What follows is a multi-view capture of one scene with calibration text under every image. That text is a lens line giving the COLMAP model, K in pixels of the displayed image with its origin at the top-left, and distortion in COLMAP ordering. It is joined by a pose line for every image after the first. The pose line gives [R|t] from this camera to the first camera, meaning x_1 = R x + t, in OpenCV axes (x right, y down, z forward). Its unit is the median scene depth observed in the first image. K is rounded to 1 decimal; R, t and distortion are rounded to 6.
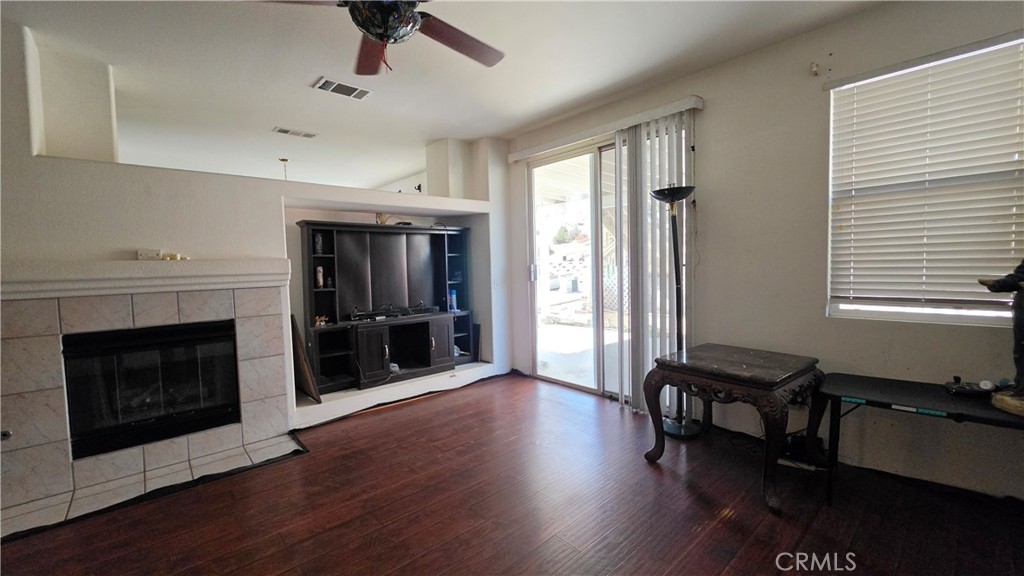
lens RADIAL K [[412.7, 0, 515.4], [0, 412.7, 283.7], [0, 0, 1]] dist [-0.000430, -0.000040]
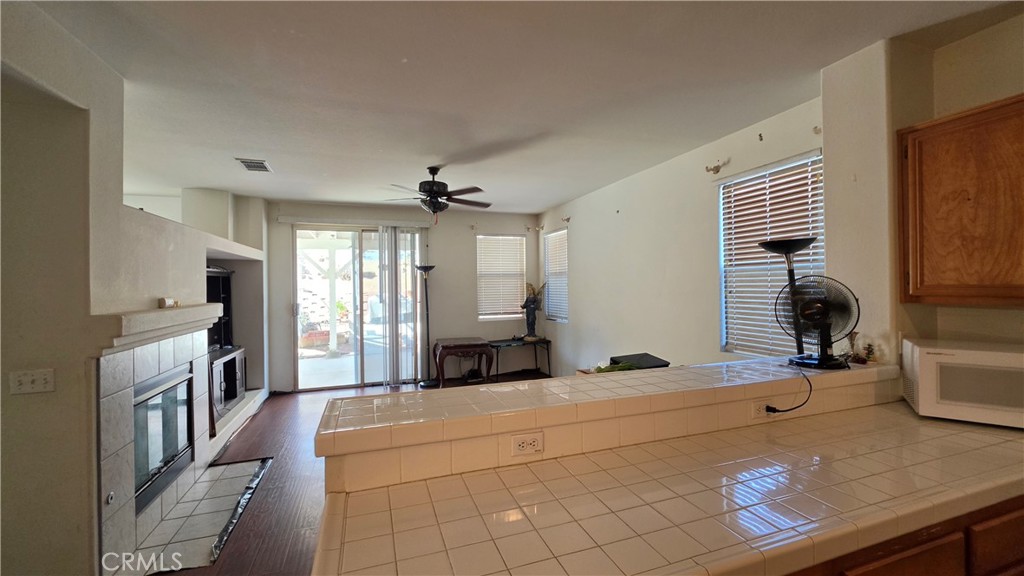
lens RADIAL K [[412.7, 0, 514.2], [0, 412.7, 284.4], [0, 0, 1]] dist [-0.000430, -0.000040]
pose [[0.383423, 0.016215, 0.923430, -1.324886], [0.044952, 0.998333, -0.036195, -0.040652], [-0.922478, 0.055388, 0.382055, -0.186770]]
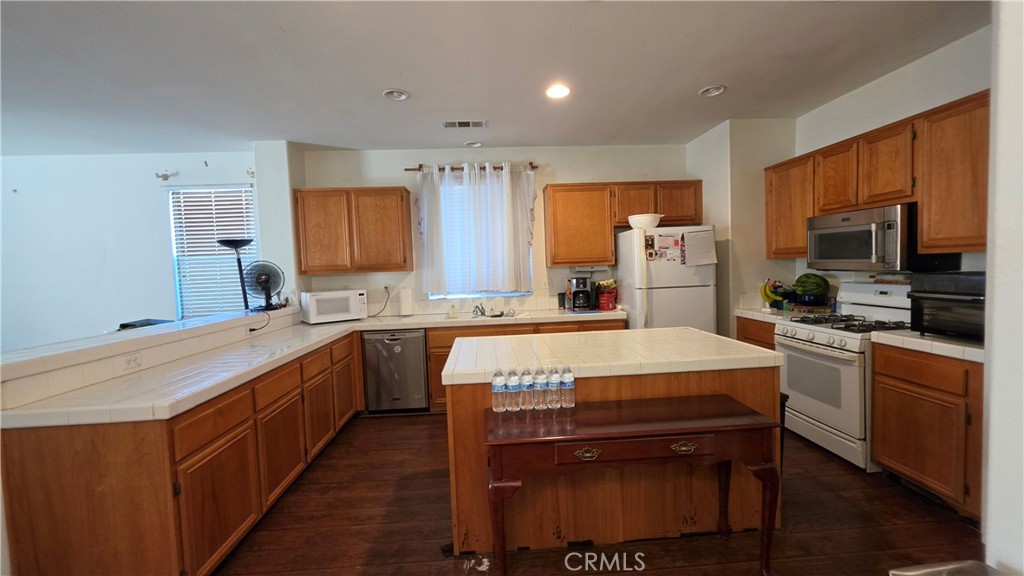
lens RADIAL K [[412.7, 0, 512.0], [0, 412.7, 283.1], [0, 0, 1]] dist [-0.000430, -0.000040]
pose [[-0.779733, 0.024235, 0.625642, -1.844226], [0.080346, 0.994862, 0.061598, -0.007991], [-0.620935, 0.098298, -0.777674, 0.105947]]
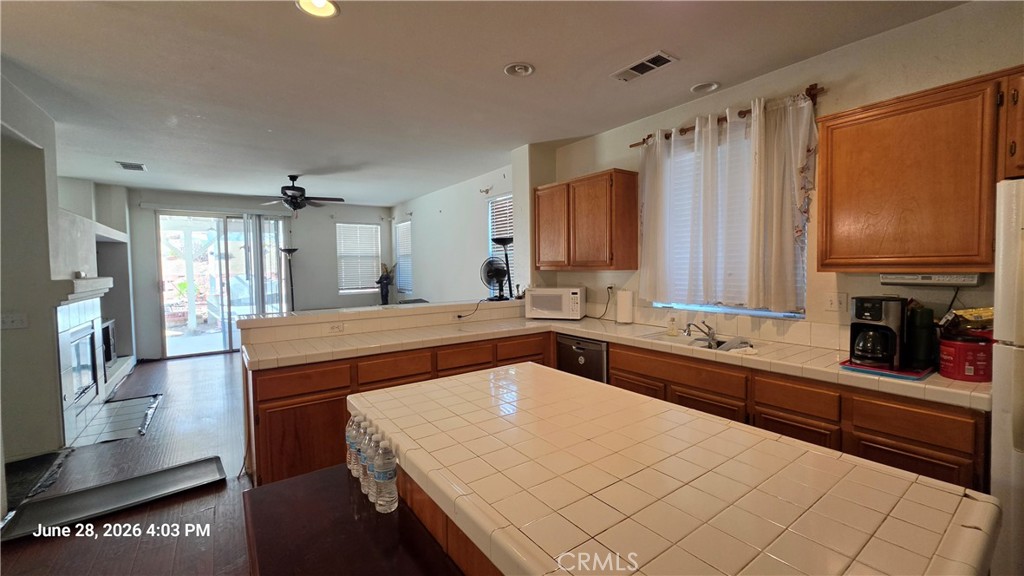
lens RADIAL K [[412.7, 0, 516.5], [0, 412.7, 283.1], [0, 0, 1]] dist [-0.000430, -0.000040]
pose [[0.108450, -0.023223, 0.993831, -1.884278], [0.055523, 0.998308, 0.017269, 0.009458], [-0.992550, 0.053307, 0.109556, -0.590831]]
